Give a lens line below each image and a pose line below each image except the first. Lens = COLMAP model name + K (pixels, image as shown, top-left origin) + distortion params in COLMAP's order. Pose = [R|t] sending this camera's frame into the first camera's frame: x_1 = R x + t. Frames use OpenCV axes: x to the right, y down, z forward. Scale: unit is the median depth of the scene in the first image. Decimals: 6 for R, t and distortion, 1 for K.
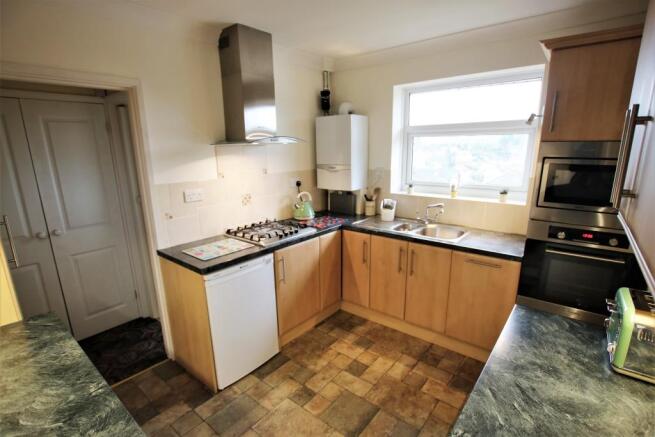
lens RADIAL K [[311.7, 0, 330.1], [0, 311.7, 229.7], [0, 0, 1]] dist [-0.001321, -0.000084]
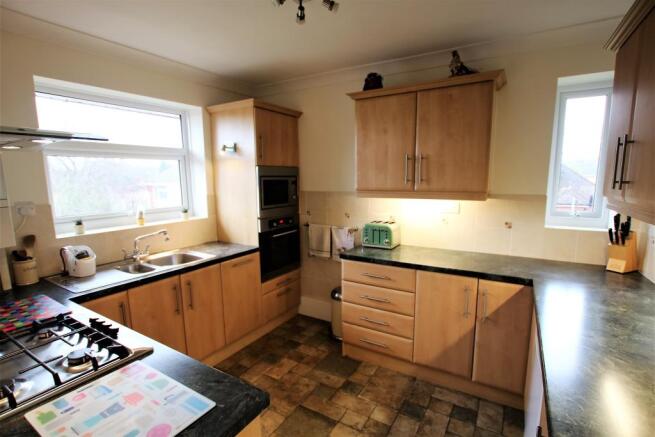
lens RADIAL K [[318.3, 0, 327.5], [0, 318.3, 218.5], [0, 0, 1]] dist [0.000104, 0.000015]
pose [[-0.118981, -0.126824, 0.984764, -0.669505], [0.259044, 0.953494, 0.154095, -0.145621], [-0.958509, 0.273431, -0.080595, 0.645625]]
